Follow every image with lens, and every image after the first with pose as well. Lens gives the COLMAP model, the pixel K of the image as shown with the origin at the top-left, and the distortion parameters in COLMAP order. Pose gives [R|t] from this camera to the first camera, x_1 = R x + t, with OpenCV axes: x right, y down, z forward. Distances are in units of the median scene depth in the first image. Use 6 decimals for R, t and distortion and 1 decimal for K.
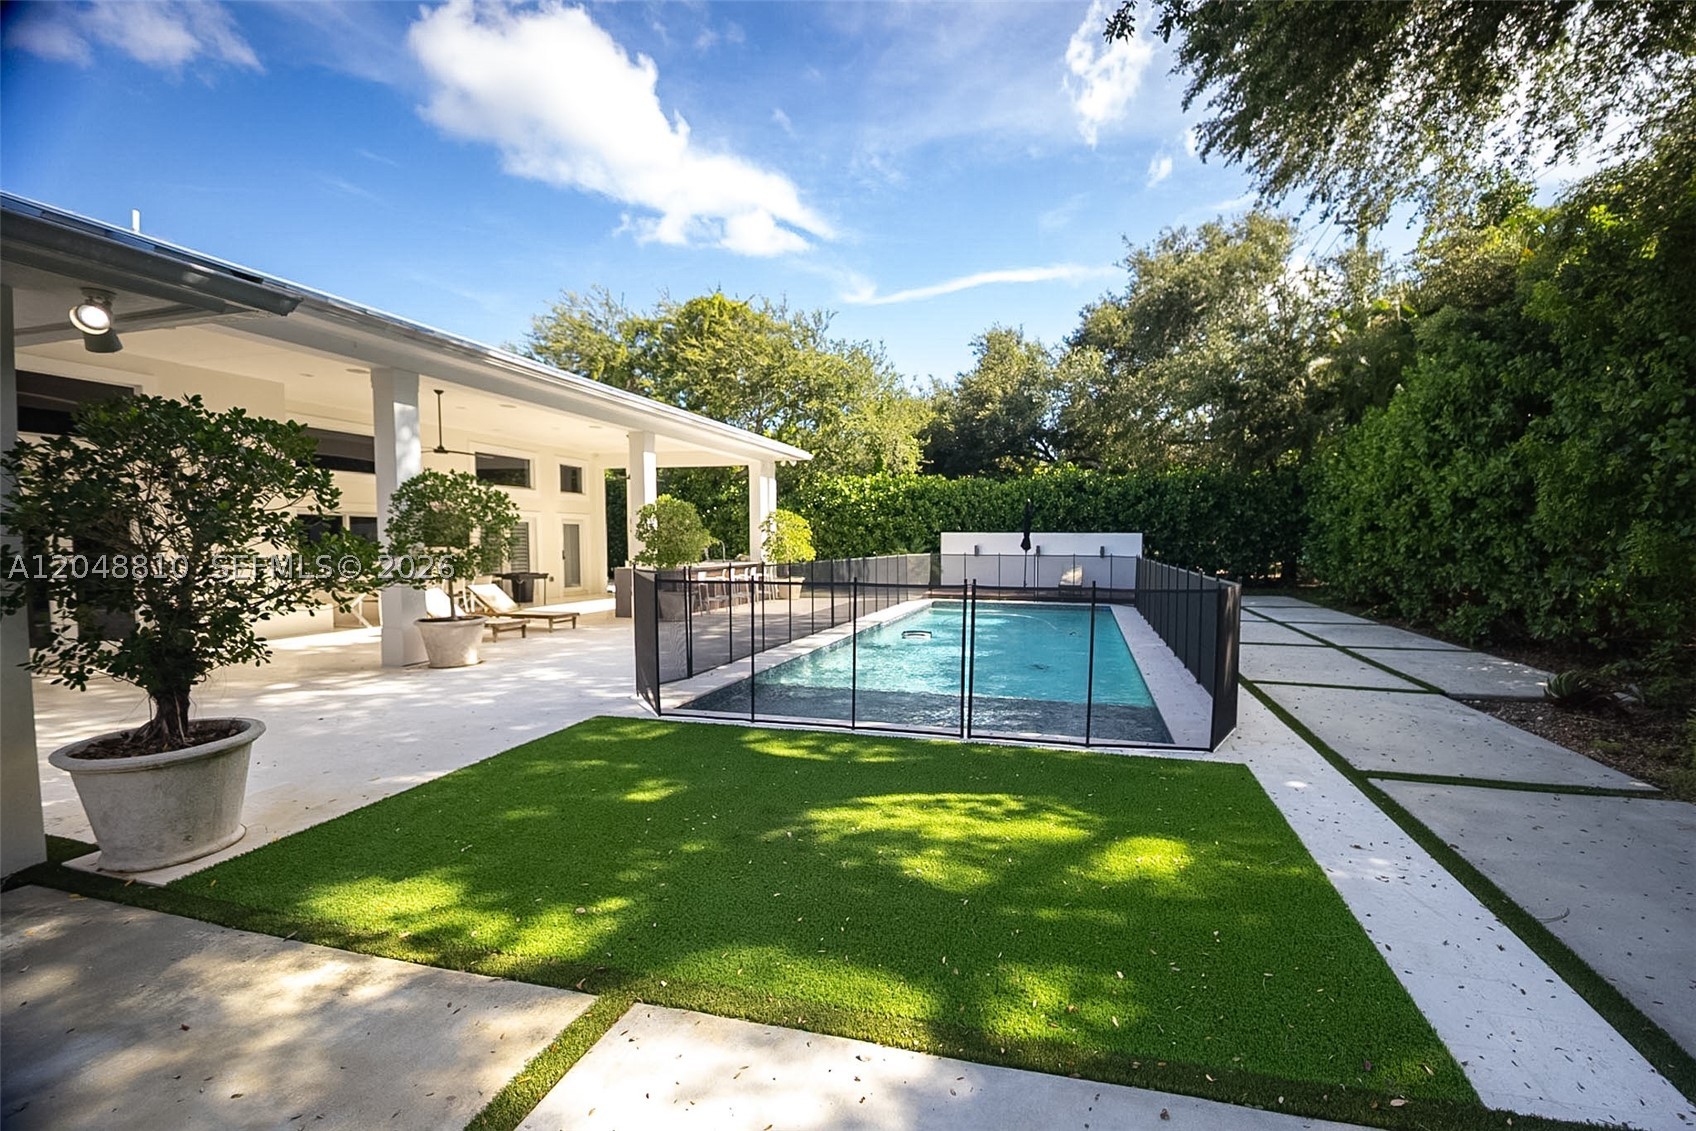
lens RADIAL K [[687.4, 0, 912.7], [0, 687.4, 579.7], [0, 0, 1]] dist [0.029448, -0.025088]
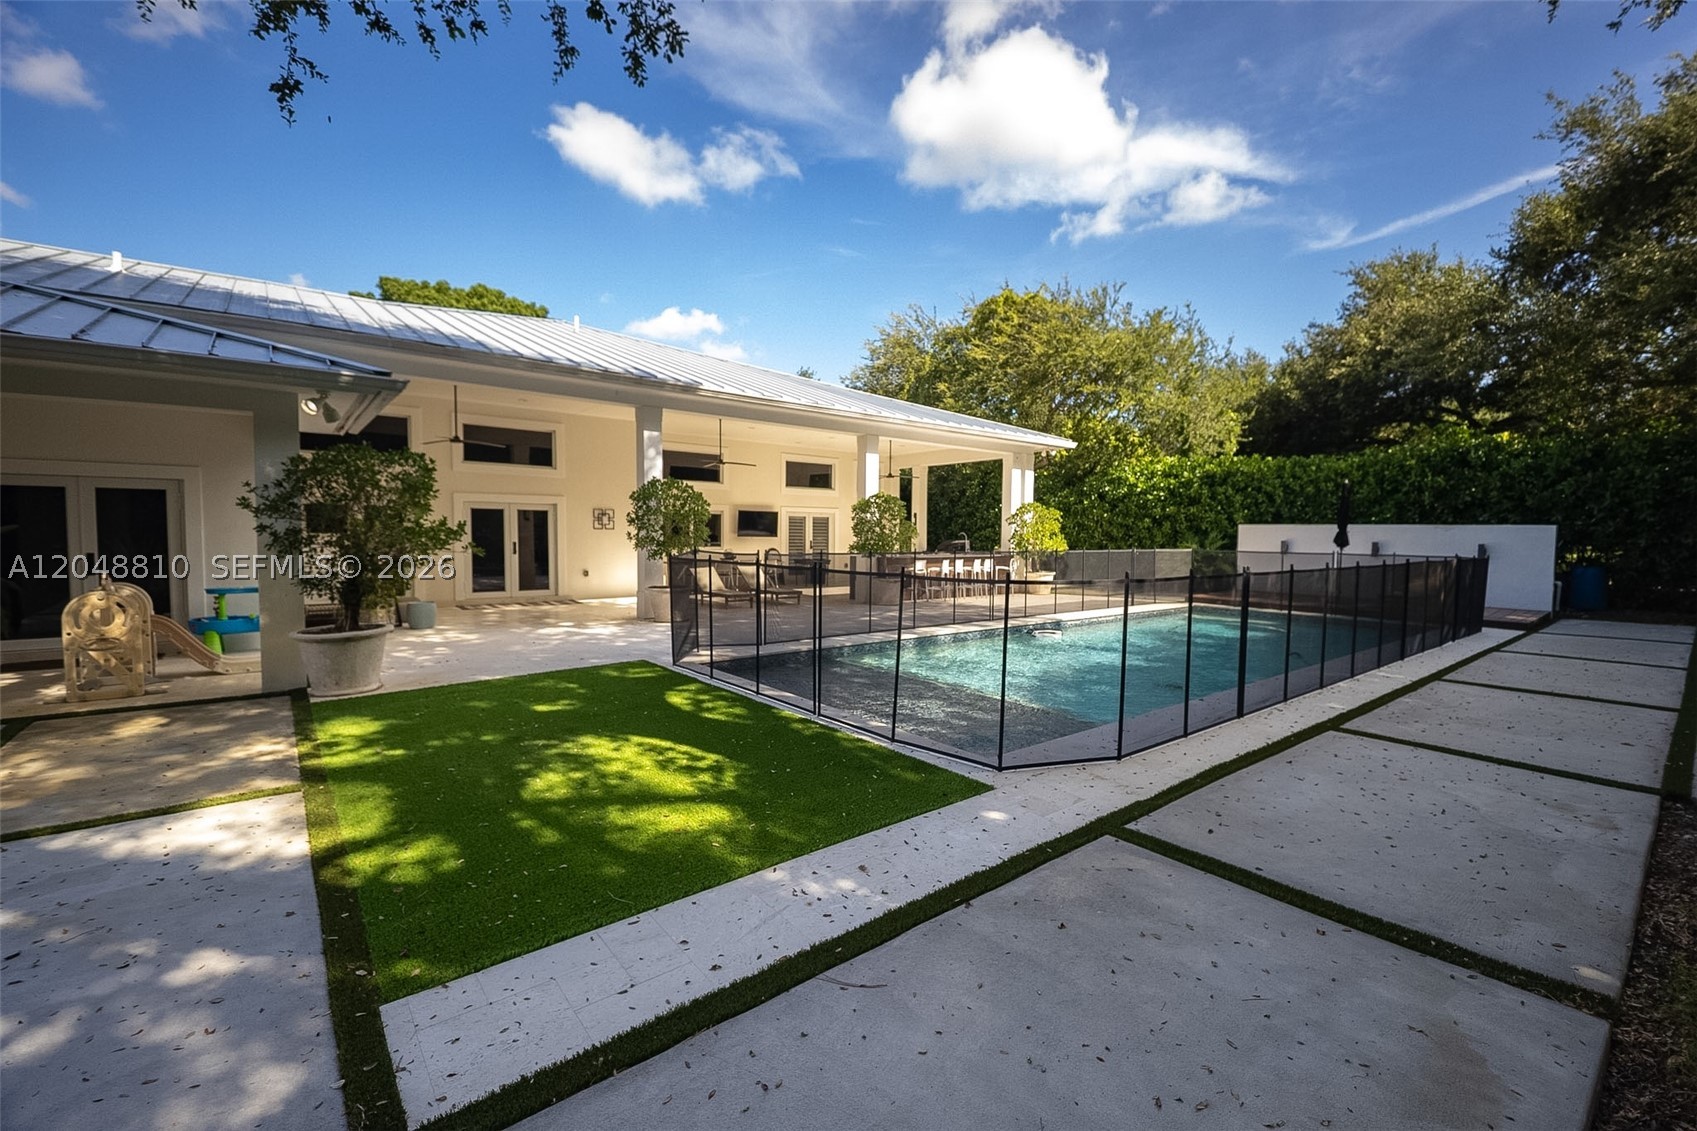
lens RADIAL K [[704.9, 0, 848.5], [0, 704.9, 565.5], [0, 0, 1]] dist [0.032533, -0.026603]
pose [[0.801757, 0.031435, -0.596823, 0.831456], [-0.040973, 0.999157, -0.002416, 0.006113], [0.596244, 0.026390, 0.802369, 0.193909]]
